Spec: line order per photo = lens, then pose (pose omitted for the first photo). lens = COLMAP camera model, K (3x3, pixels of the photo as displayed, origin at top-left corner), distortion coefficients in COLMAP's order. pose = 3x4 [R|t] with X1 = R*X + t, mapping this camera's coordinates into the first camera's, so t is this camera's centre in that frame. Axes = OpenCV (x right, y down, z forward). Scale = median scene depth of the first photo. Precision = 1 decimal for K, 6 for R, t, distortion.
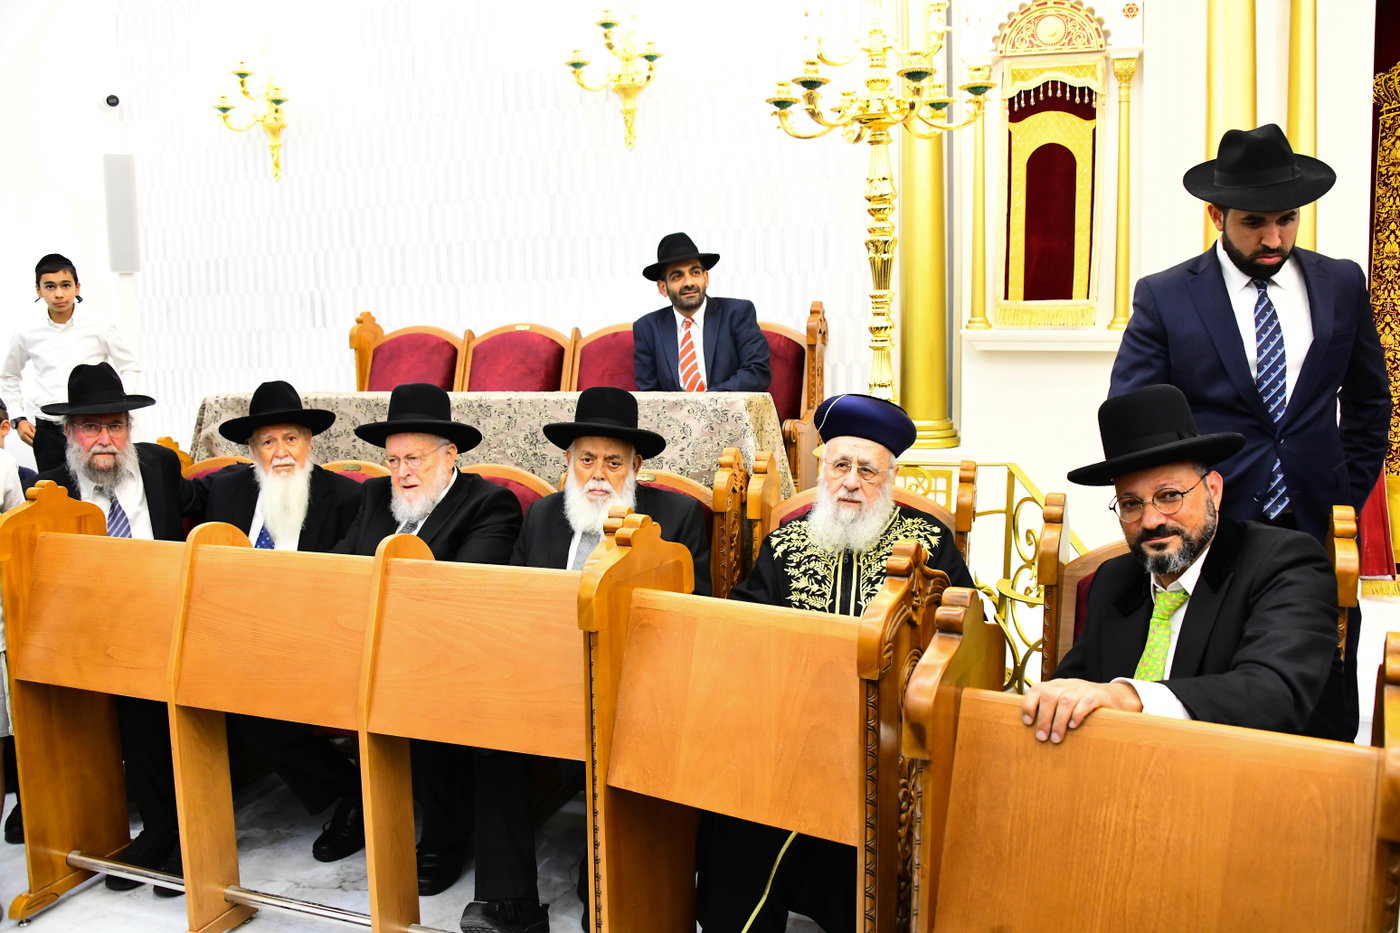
lens RADIAL K [[1115.6, 0, 713.3], [0, 1115.6, 461.9], [0, 0, 1]] dist [-0.148446, 0.077460]
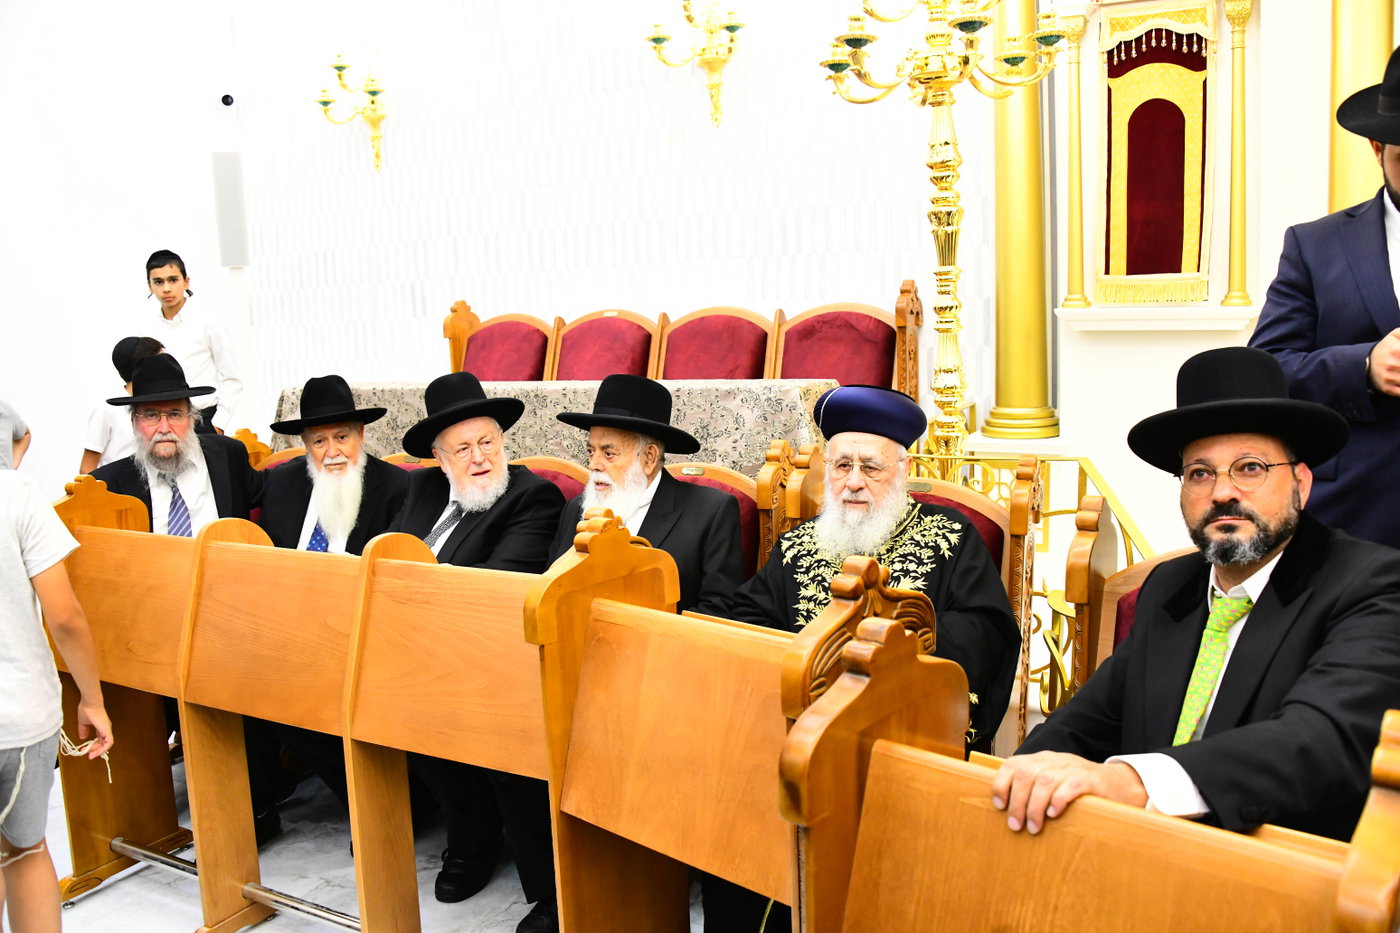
lens RADIAL K [[1115.6, 0, 713.3], [0, 1115.6, 461.9], [0, 0, 1]] dist [-0.148446, 0.077460]
pose [[0.987281, 0.001718, -0.158976, 0.107992], [0.000600, 0.999894, 0.014530, -0.007777], [0.158984, -0.014441, 0.987176, 0.073099]]
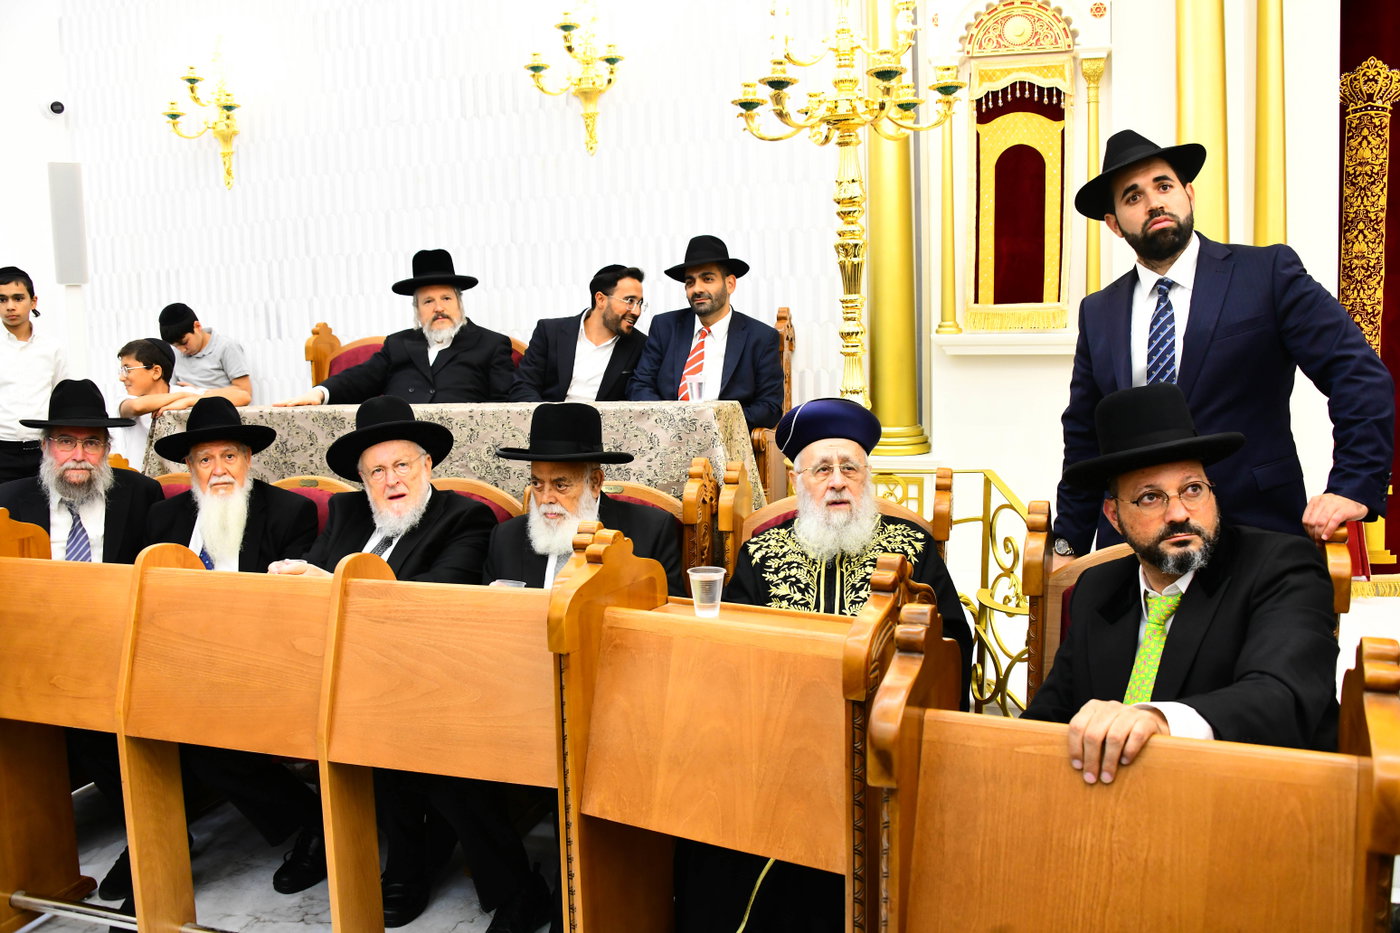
lens RADIAL K [[1115.6, 0, 713.3], [0, 1115.6, 461.9], [0, 0, 1]] dist [-0.148446, 0.077460]
pose [[0.999316, -0.013650, 0.034362, -0.006392], [0.013886, 0.999882, -0.006627, -0.002525], [-0.034267, 0.007099, 0.999387, 0.026000]]
